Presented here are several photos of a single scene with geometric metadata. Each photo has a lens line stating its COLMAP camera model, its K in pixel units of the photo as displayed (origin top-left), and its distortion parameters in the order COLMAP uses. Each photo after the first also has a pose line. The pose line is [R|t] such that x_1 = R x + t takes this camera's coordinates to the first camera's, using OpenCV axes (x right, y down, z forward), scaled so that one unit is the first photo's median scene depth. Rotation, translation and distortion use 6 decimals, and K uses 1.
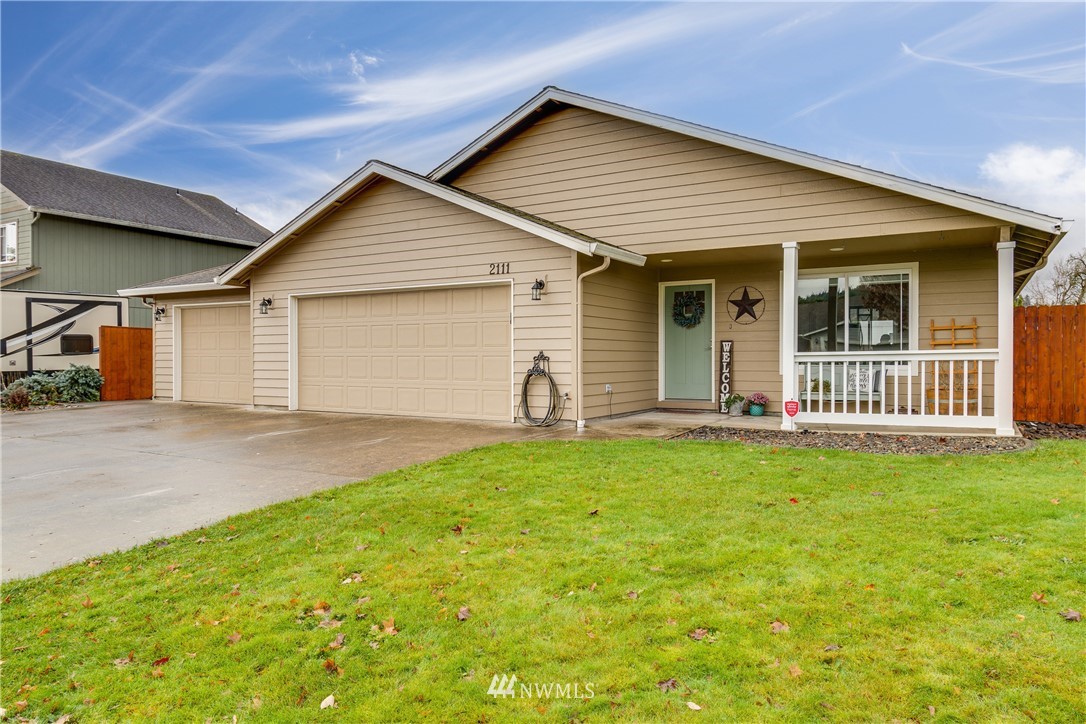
lens RADIAL K [[704.1, 0, 543.0], [0, 704.1, 362.0], [0, 0, 1]] dist [0.005149, 0.000866]
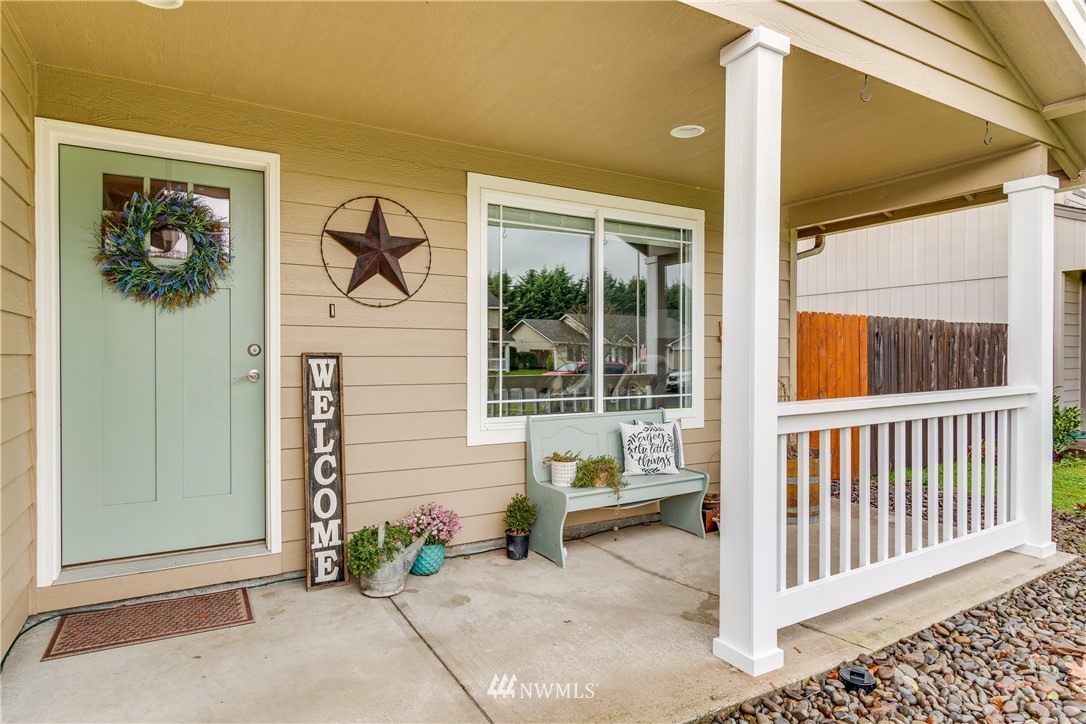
lens RADIAL K [[618.2, 0, 543.0], [0, 618.2, 362.0], [0, 0, 1]] dist [-0.000061, -0.000265]
pose [[0.484040, -0.007314, 0.875015, 0.069432], [0.001048, 0.999969, 0.007779, -0.032280], [-0.875045, -0.002848, 0.484033, 0.870708]]
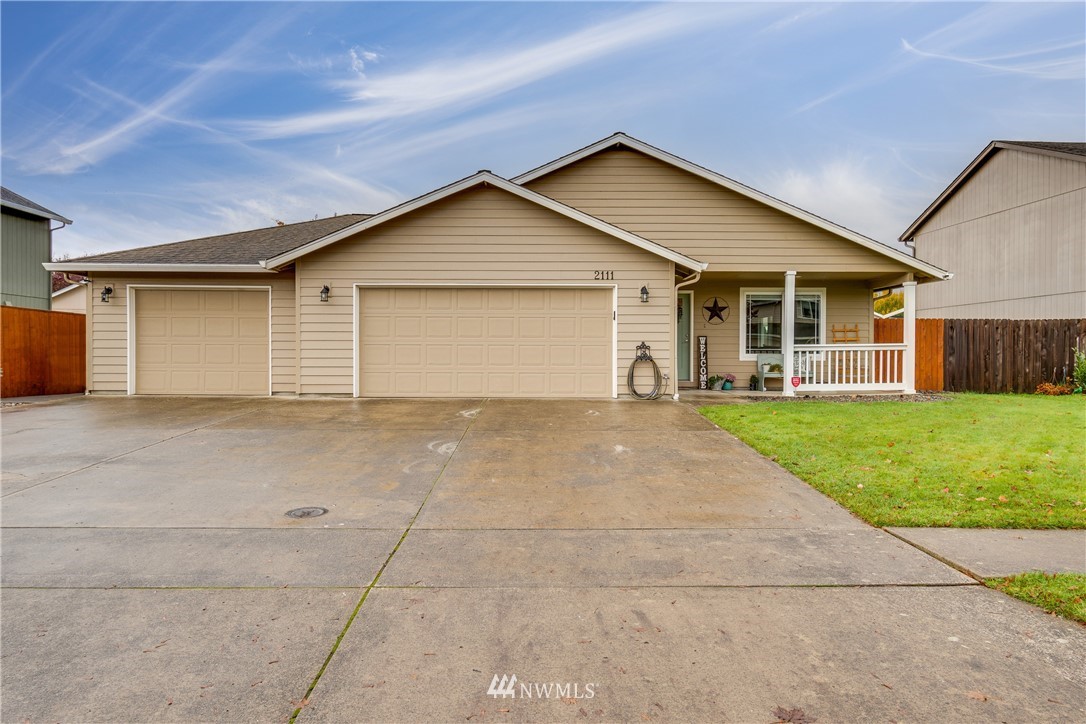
lens RADIAL K [[673.5, 0, 543.0], [0, 673.5, 362.0], [0, 0, 1]] dist [0.000031, -0.000592]
pose [[0.863213, -0.003298, 0.504829, -0.754232], [-0.001327, 0.999960, 0.008802, 0.010331], [-0.504838, -0.008268, 0.863175, 0.026111]]
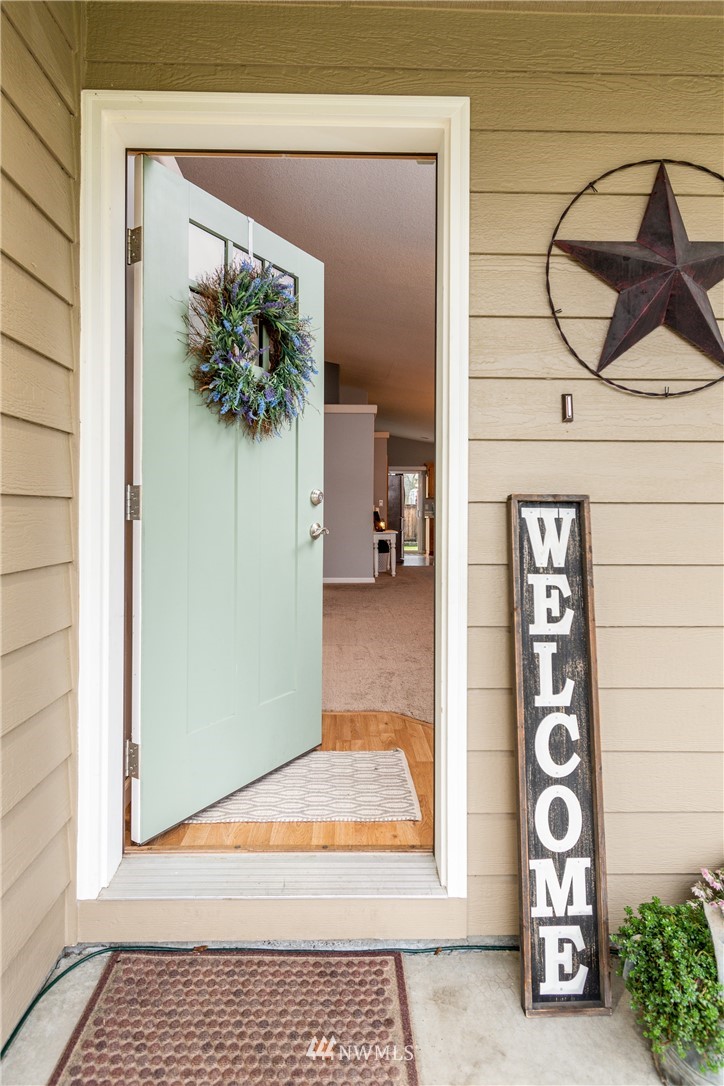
lens RADIAL K [[618.2, 0, 347.9], [0, 618.2, 512.3], [0, 0, 1]] dist [-0.000061, -0.000265]
pose [[0.849145, 0.003368, 0.528149, 0.170396], [-0.003492, 0.999994, -0.000763, -0.030086], [-0.528148, -0.001196, 0.849151, 1.021151]]
